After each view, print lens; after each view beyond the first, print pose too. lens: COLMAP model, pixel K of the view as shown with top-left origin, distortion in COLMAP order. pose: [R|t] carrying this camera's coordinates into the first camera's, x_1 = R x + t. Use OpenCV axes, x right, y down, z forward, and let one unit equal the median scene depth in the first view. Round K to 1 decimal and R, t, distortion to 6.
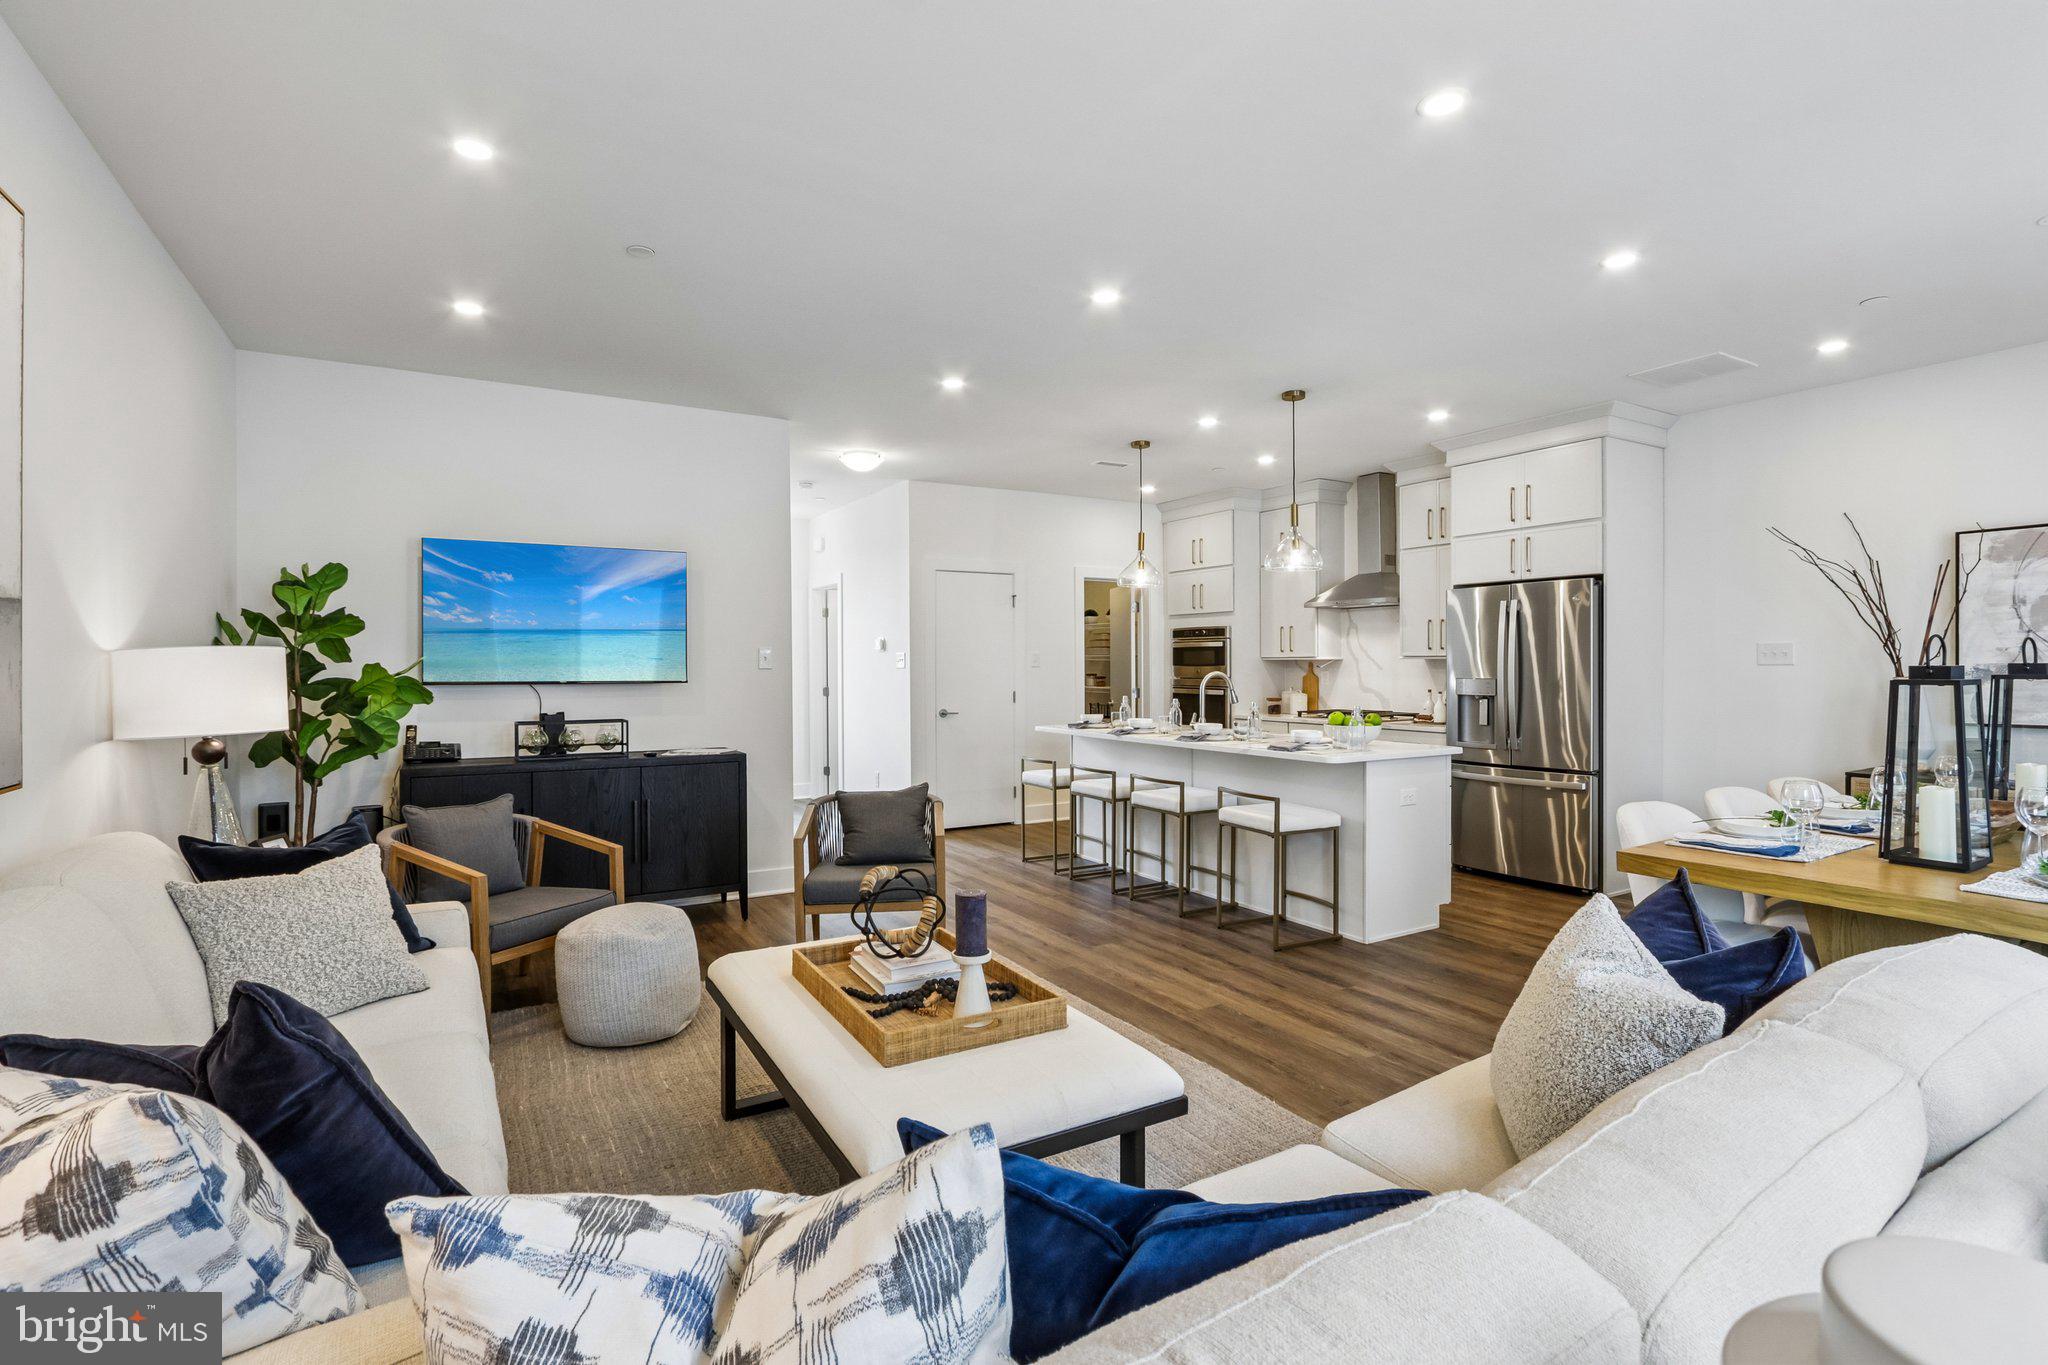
lens RADIAL K [[942.9, 0, 1019.6], [0, 942.9, 679.6], [0, 0, 1]] dist [-0.006257, -0.000787]
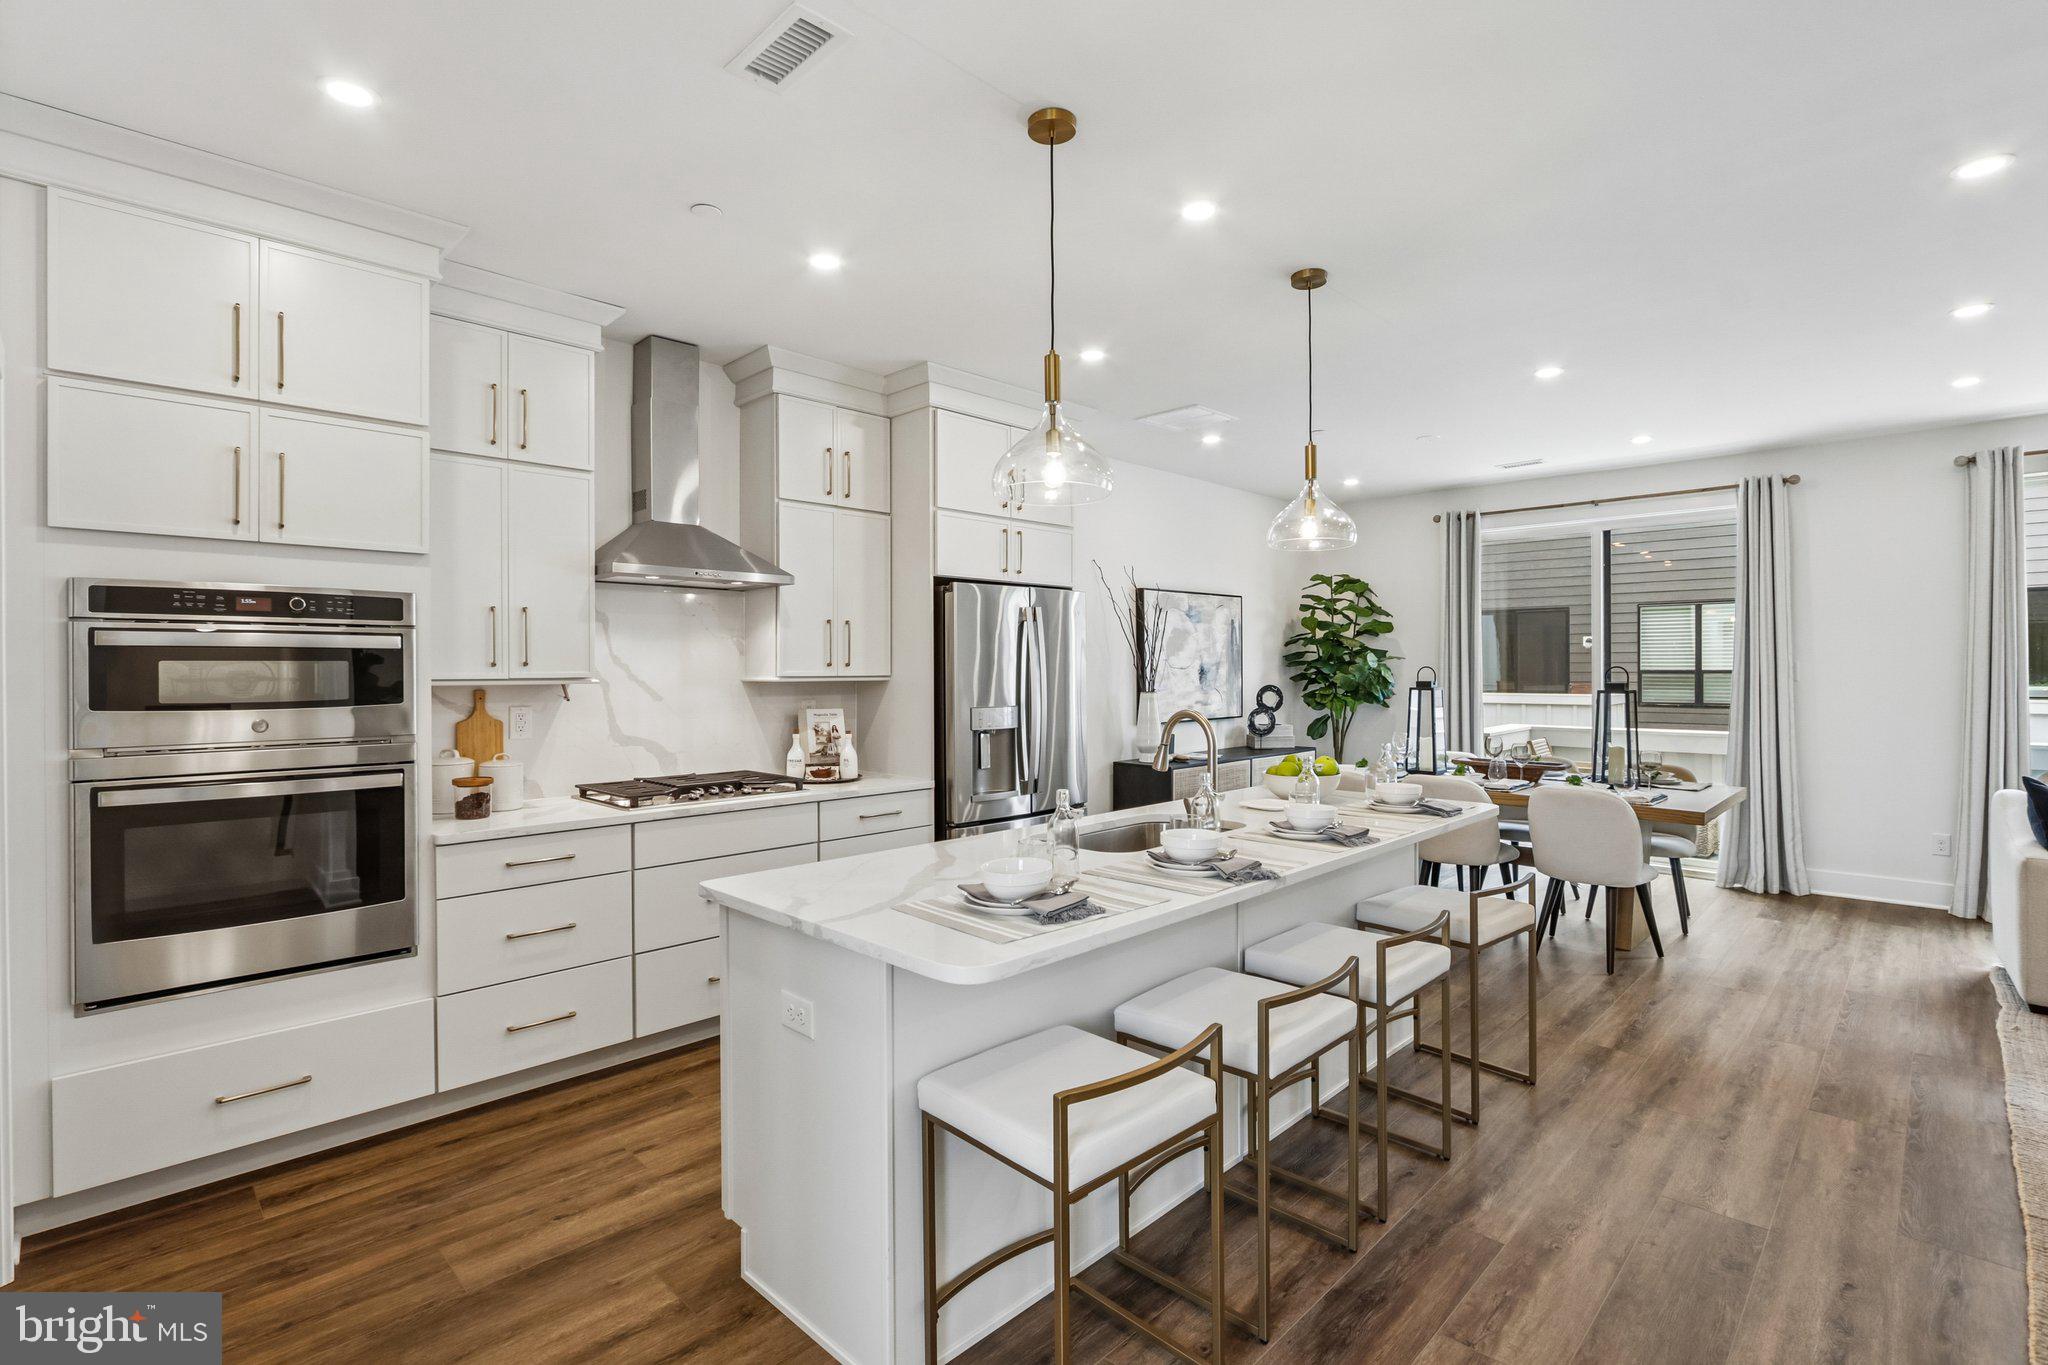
lens RADIAL K [[942.9, 0, 1023.8], [0, 942.9, 674.9], [0, 0, 1]] dist [-0.006257, -0.000787]
pose [[-0.252105, -0.005201, 0.967686, -0.340402], [0.020219, 0.999739, 0.010641, -0.045851], [-0.967489, 0.022248, -0.251934, 1.590544]]
